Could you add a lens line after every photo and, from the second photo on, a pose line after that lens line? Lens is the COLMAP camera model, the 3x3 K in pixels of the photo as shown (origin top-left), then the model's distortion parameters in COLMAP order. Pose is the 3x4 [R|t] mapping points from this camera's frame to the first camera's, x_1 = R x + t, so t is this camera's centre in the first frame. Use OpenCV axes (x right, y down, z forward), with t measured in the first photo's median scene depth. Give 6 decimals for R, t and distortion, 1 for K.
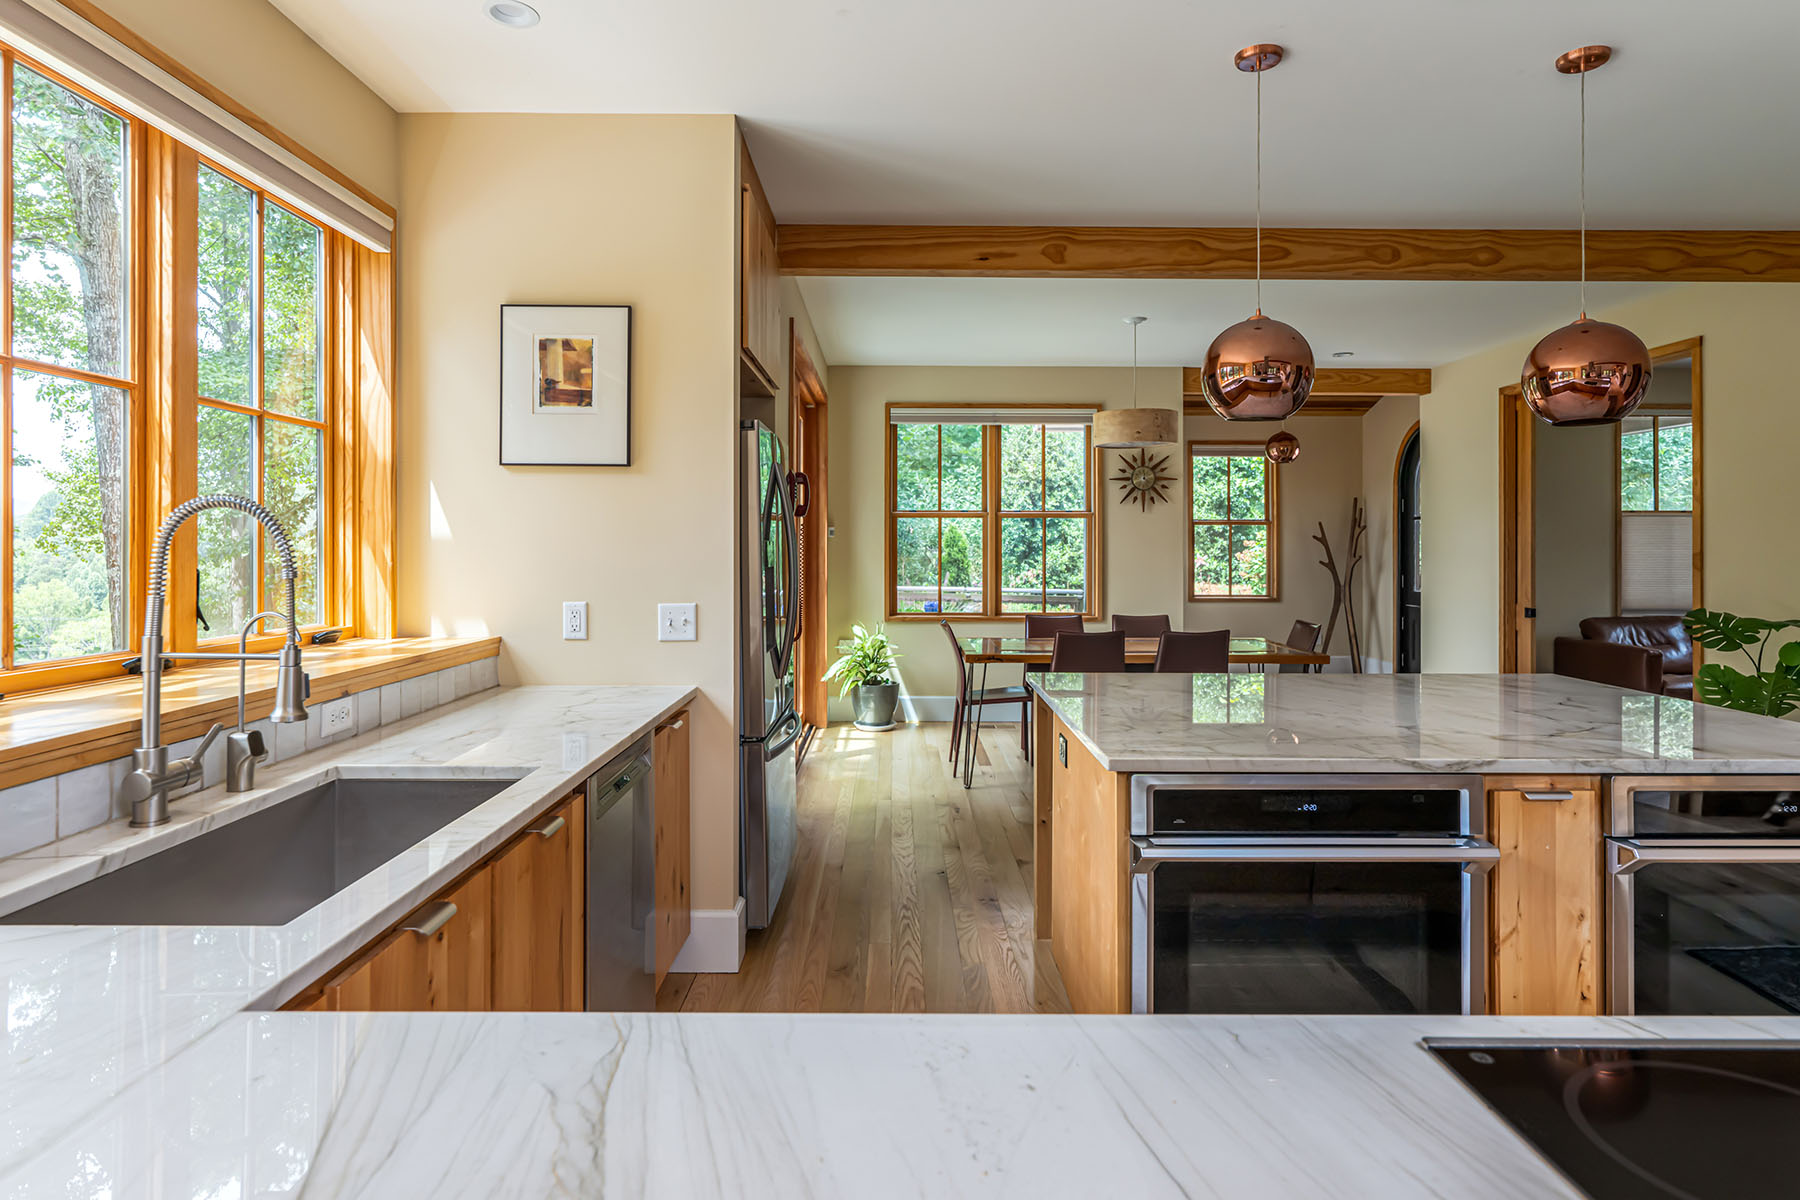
lens RADIAL K [[981.4, 0, 908.8], [0, 981.4, 543.4], [0, 0, 1]] dist [0.000901, 0.000113]
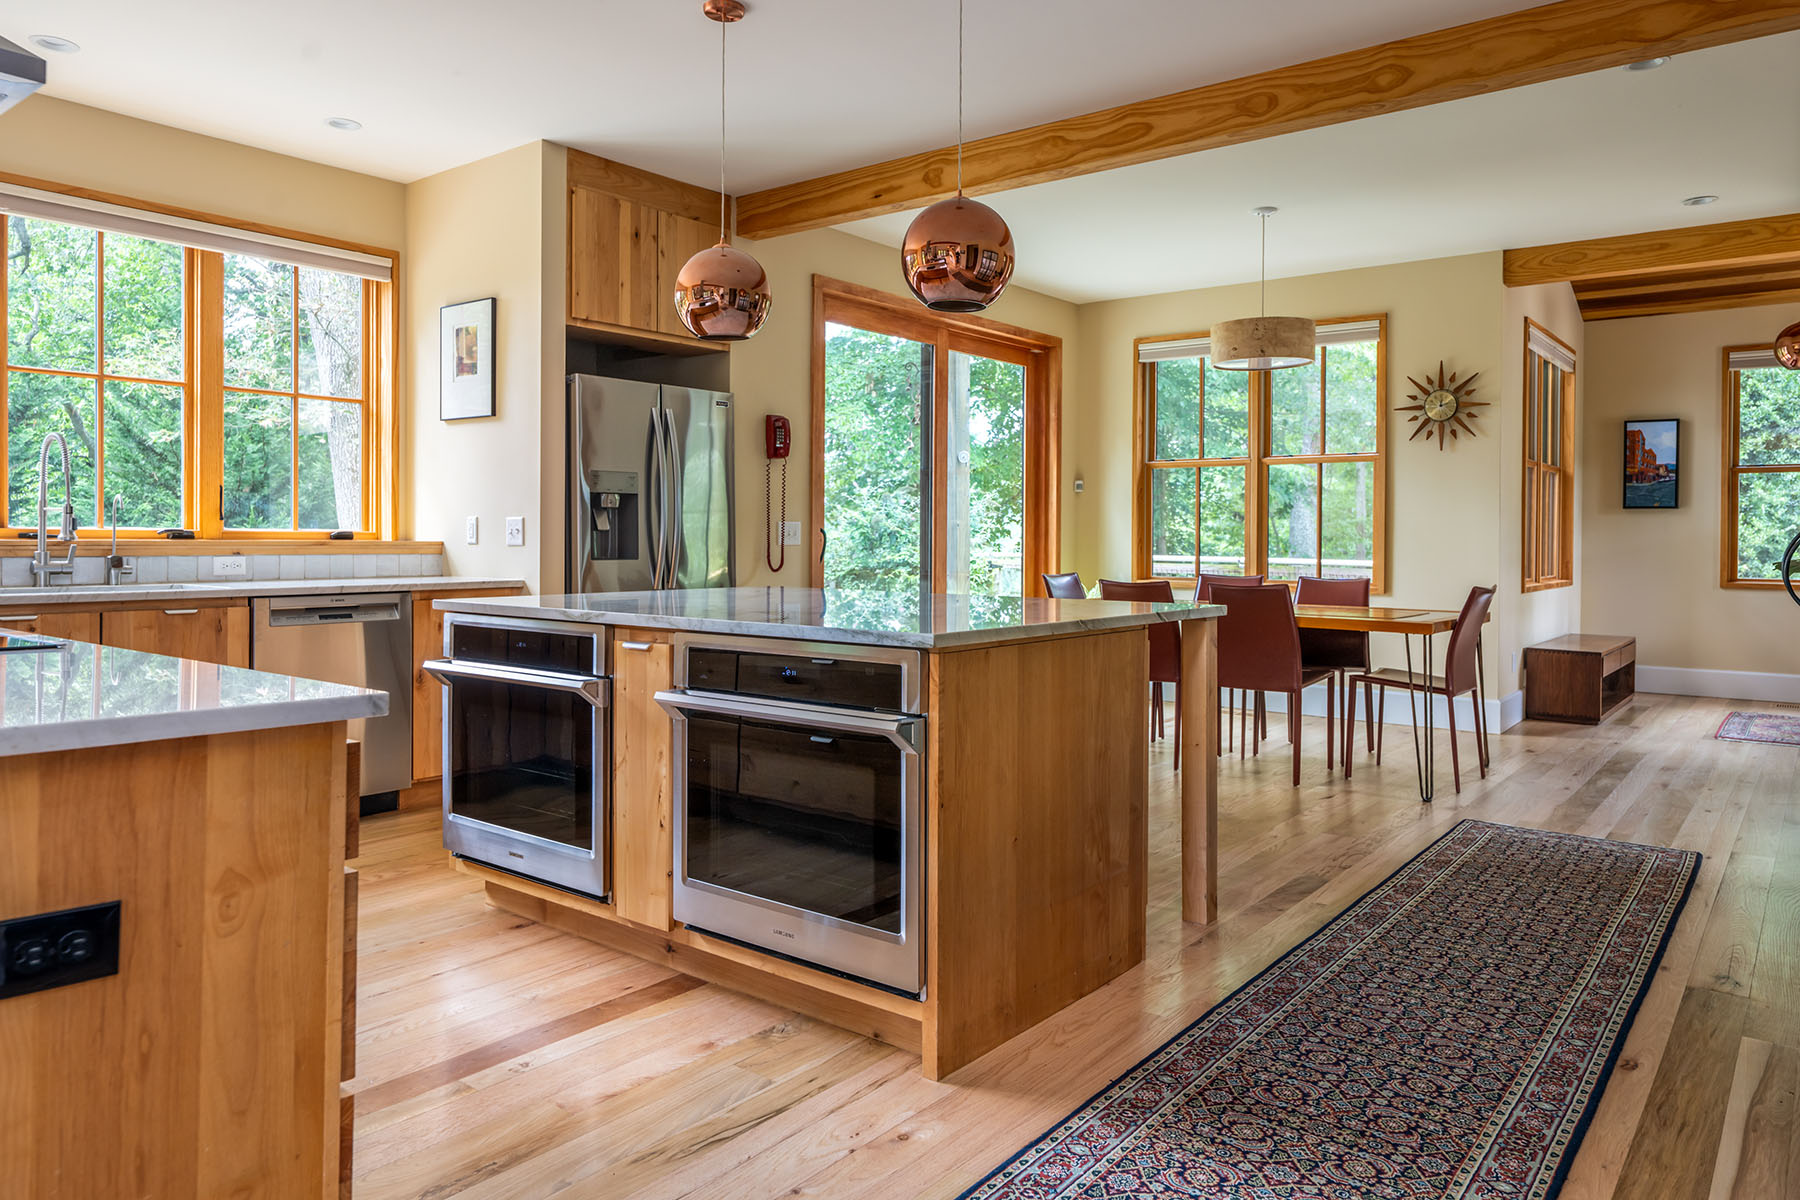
lens RADIAL K [[1192.9, 0, 905.1], [0, 1192.9, 546.2], [0, 0, 1]] dist [0.000474, -0.000142]
pose [[0.783481, 0.008780, -0.621354, 1.185722], [-0.003463, 0.999946, 0.009763, 0.083214], [0.621407, -0.005498, 0.783469, 0.061695]]
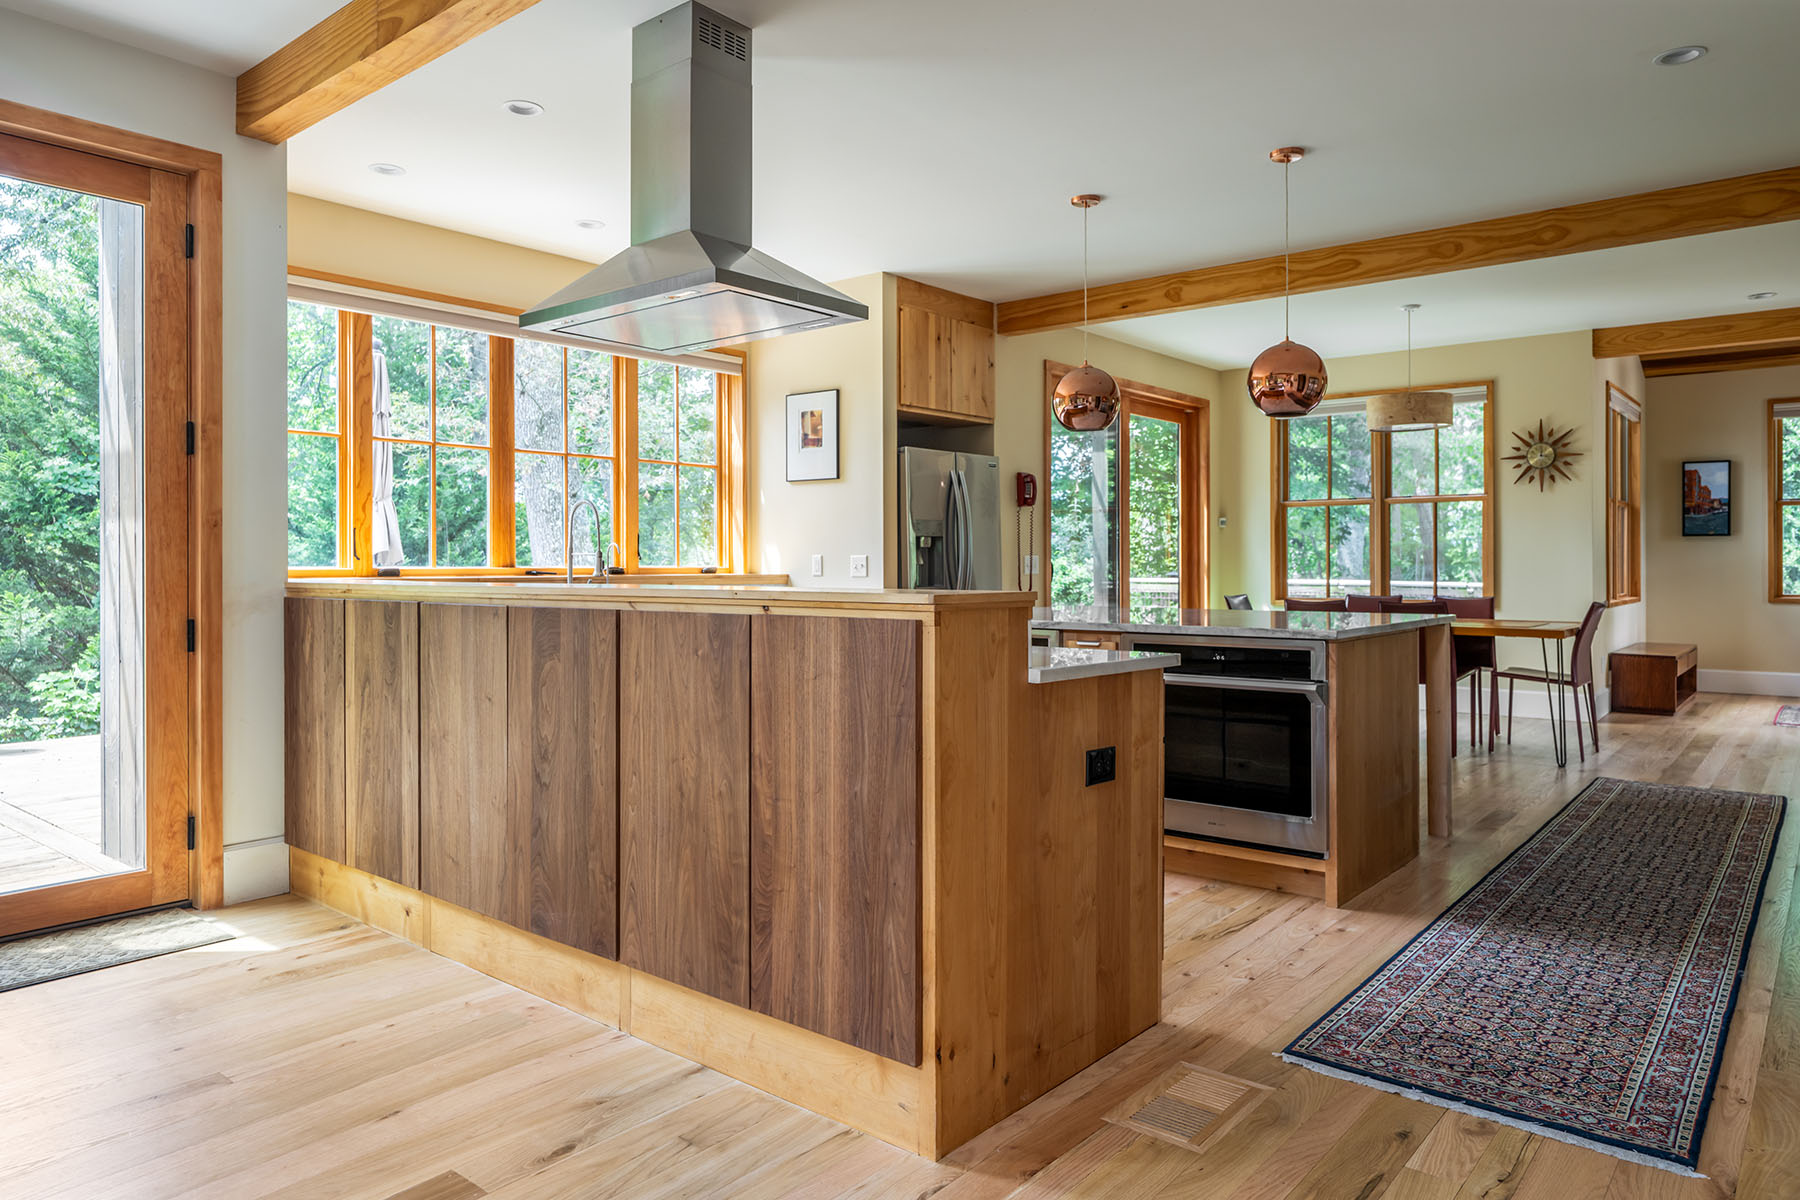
lens RADIAL K [[1148.9, 0, 907.6], [0, 1148.9, 563.9], [0, 0, 1]] dist [0.001422, 0.001882]
pose [[0.769650, -0.002960, -0.638460, 1.147371], [0.006090, 0.999978, 0.002705, 0.071312], [0.638438, -0.005971, 0.769650, -0.529250]]
